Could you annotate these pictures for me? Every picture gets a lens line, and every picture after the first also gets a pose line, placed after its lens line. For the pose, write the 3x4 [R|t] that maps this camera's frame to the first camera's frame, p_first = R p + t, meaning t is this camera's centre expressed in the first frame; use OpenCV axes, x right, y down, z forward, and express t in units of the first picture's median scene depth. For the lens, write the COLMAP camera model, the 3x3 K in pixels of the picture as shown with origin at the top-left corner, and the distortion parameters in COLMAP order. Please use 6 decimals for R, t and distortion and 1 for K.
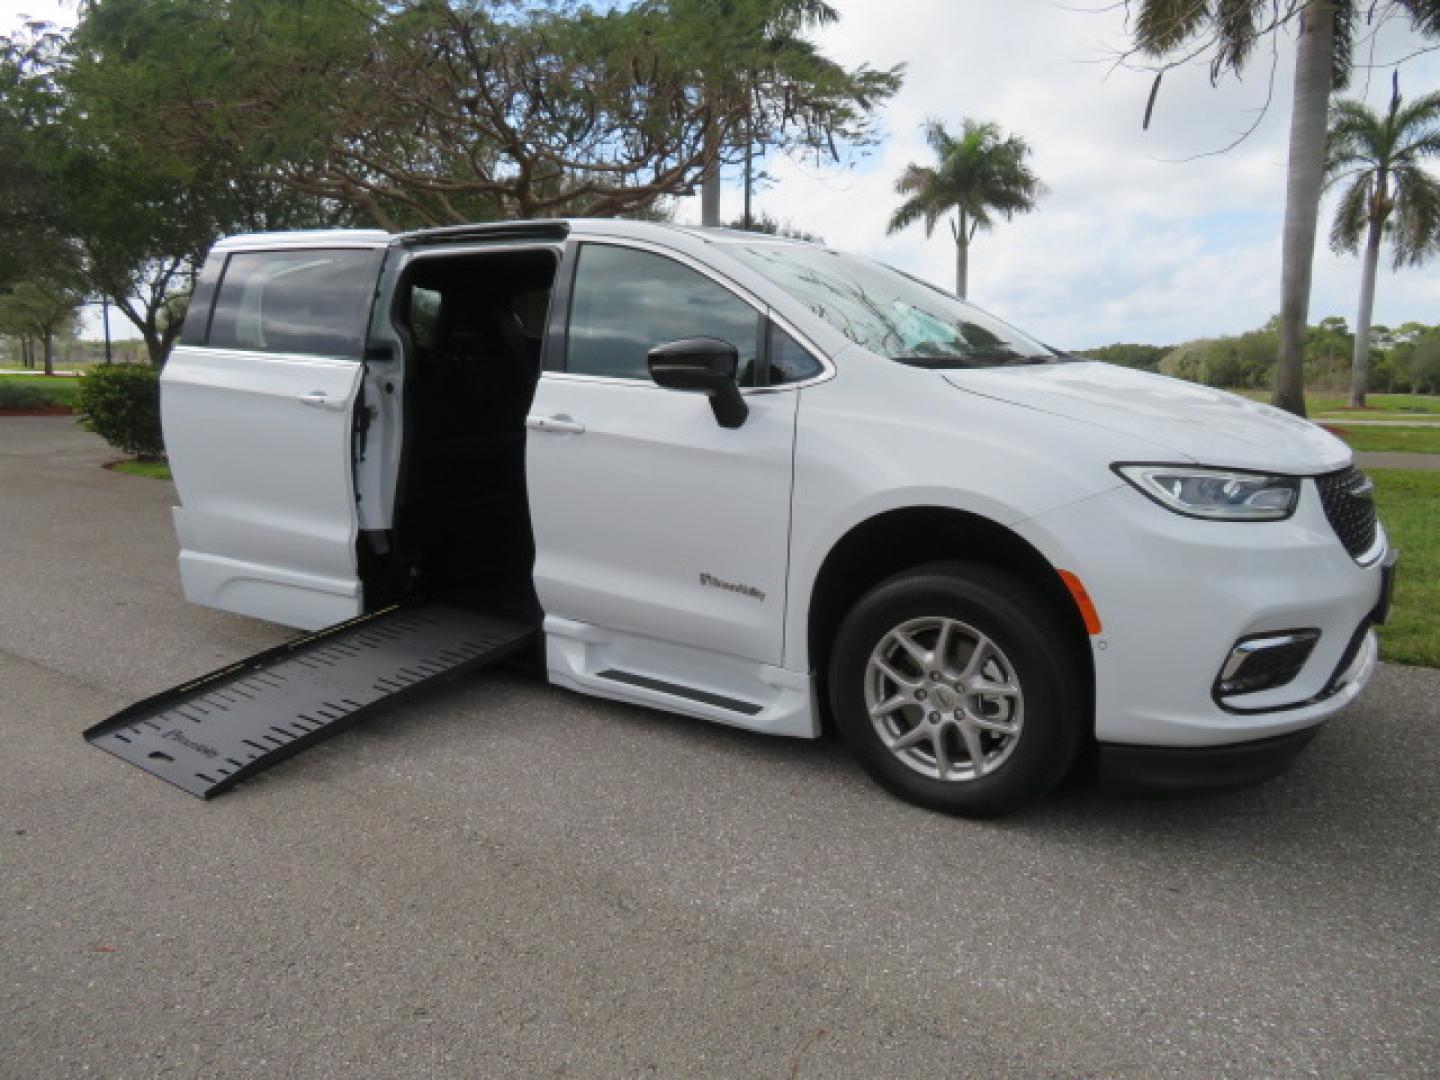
lens RADIAL K [[995.4, 0, 706.0], [0, 995.4, 562.0], [0, 0, 1]] dist [0.029360, 0.016839]
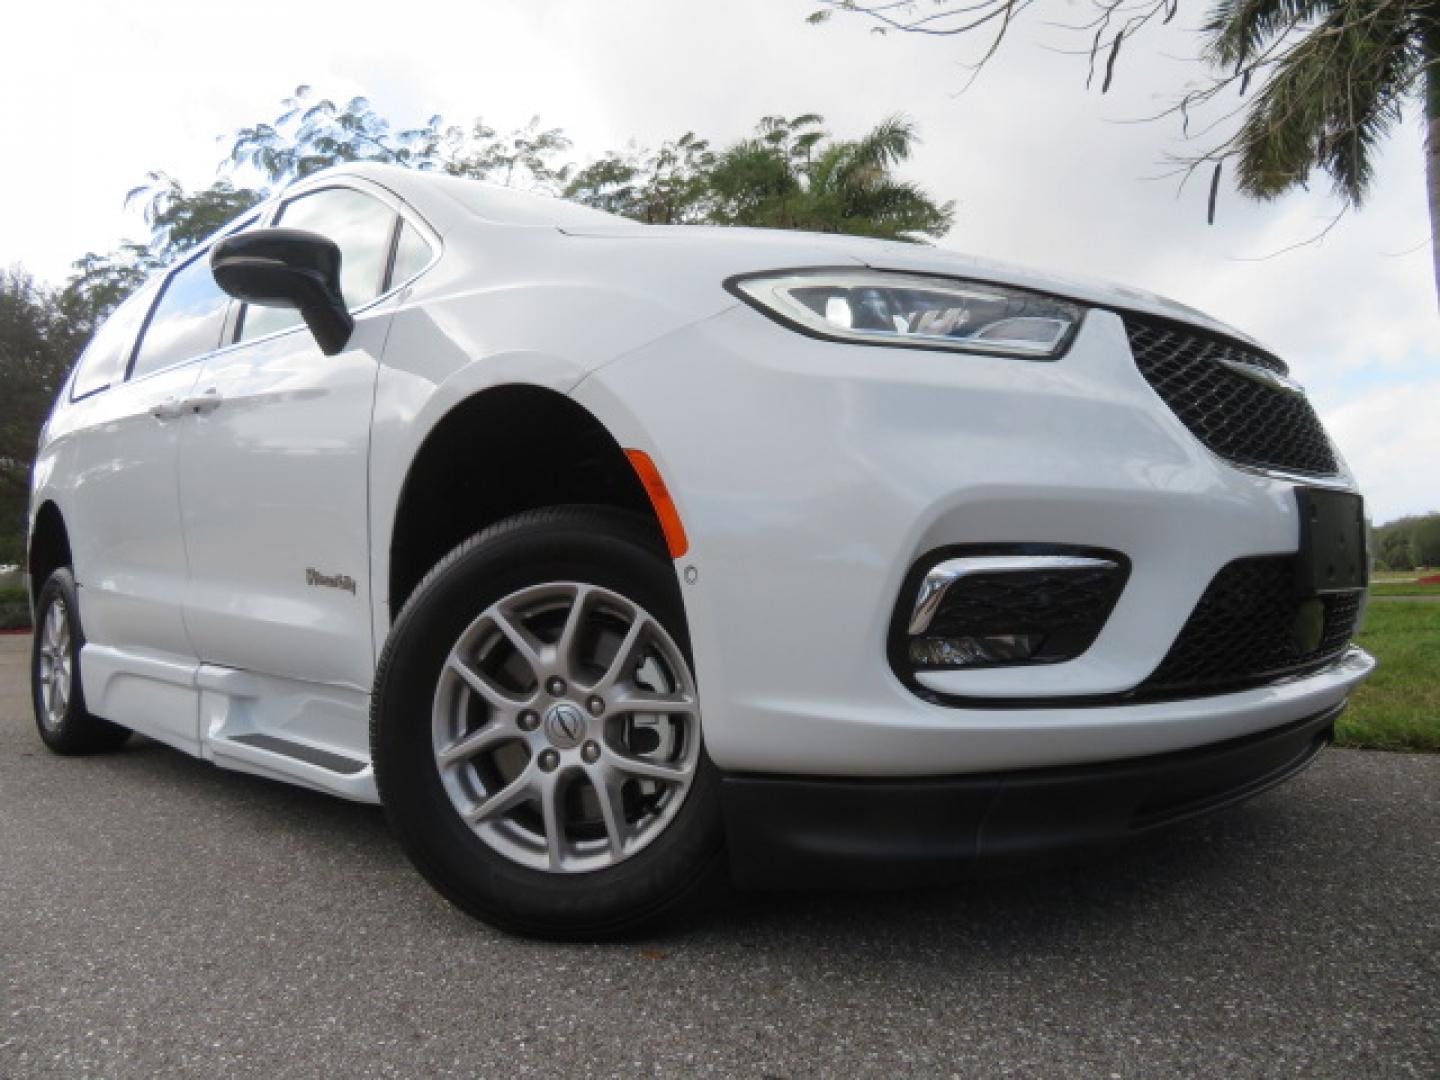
lens RADIAL K [[995.4, 0, 725.0], [0, 995.4, 539.2], [0, 0, 1]] dist [0.029360, 0.016839]
pose [[0.988373, -0.030490, -0.148957, 0.428241], [-0.003026, 0.975549, -0.219762, 0.158618], [0.152016, 0.217658, 0.964114, 0.406844]]
